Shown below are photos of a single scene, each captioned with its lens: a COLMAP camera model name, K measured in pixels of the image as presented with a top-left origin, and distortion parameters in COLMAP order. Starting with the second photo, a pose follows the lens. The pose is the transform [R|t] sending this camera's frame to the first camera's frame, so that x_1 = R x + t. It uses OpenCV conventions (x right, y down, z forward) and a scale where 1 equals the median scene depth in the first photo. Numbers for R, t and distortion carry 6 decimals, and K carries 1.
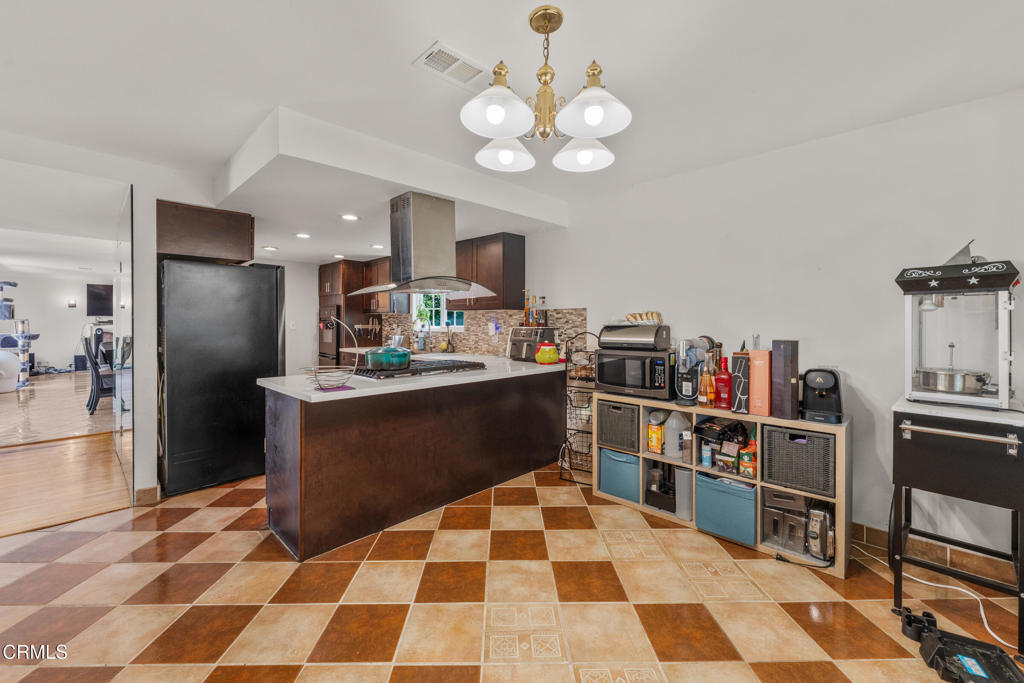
lens RADIAL K [[413.3, 0, 516.6], [0, 413.3, 322.0], [0, 0, 1]] dist [-0.002963, 0.000310]
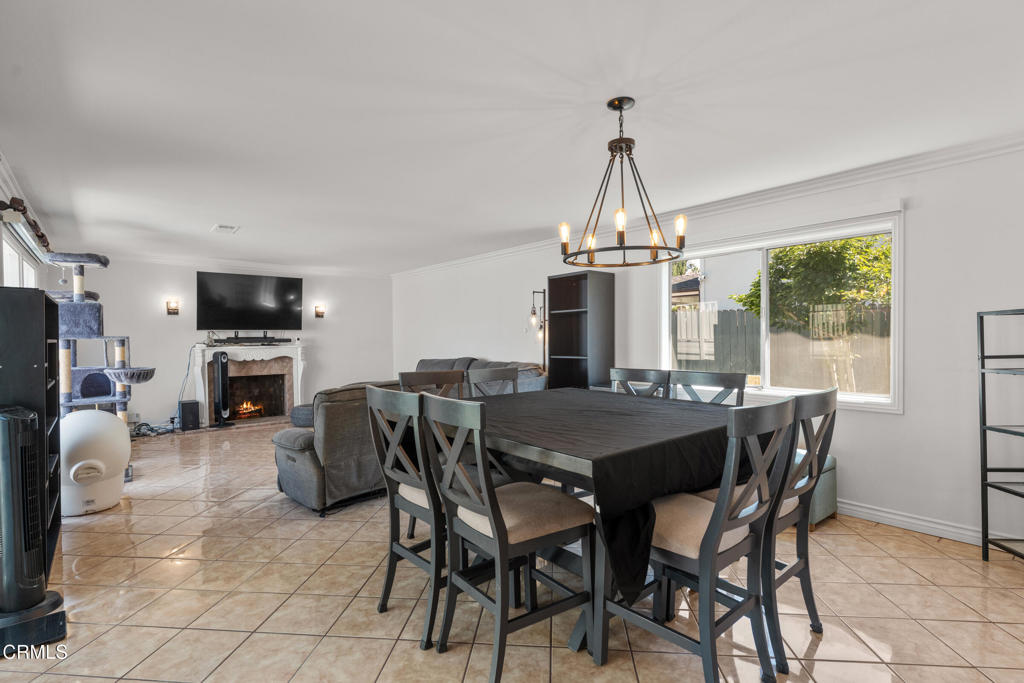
lens RADIAL K [[500.3, 0, 497.0], [0, 500.3, 342.0], [0, 0, 1]] dist [0.005701, 0.000580]
pose [[0.989666, -0.009511, -0.143073, -0.872646], [0.010949, 0.999897, 0.009265, -0.000882], [0.142970, -0.010736, 0.989669, 0.625673]]
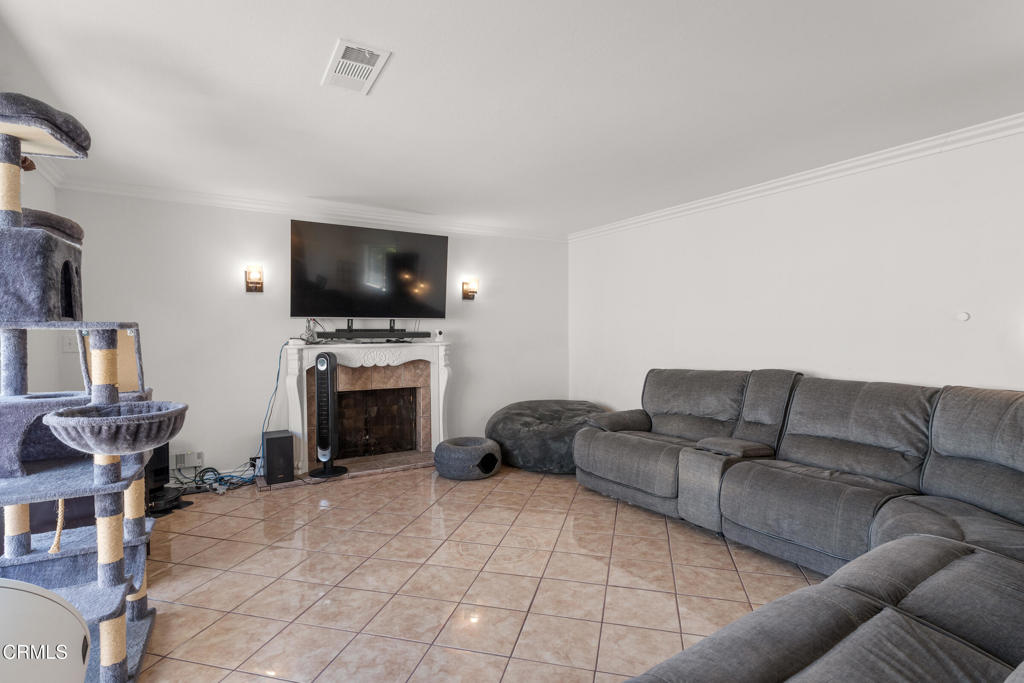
lens RADIAL K [[500.3, 0, 511.3], [0, 500.3, 342.1], [0, 0, 1]] dist [0.005701, 0.000580]
pose [[0.964447, 0.000997, -0.264273, -1.205425], [0.003923, 0.999829, 0.018090, -0.001231], [0.264245, -0.018484, 0.964278, 1.034109]]
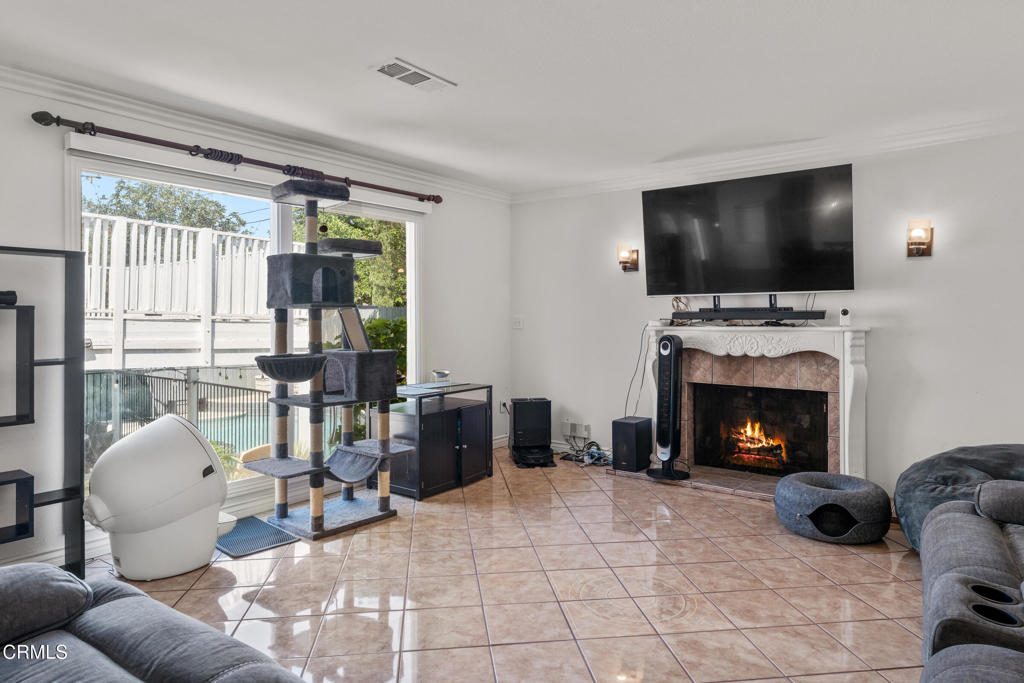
lens RADIAL K [[625.5, 0, 494.1], [0, 625.5, 322.5], [0, 0, 1]] dist [0.008451, 0.000215]
pose [[0.122864, 0.011183, -0.992360, -0.936659], [0.003994, 0.999923, 0.011763, -0.000426], [0.992415, -0.005409, 0.122810, 1.310665]]
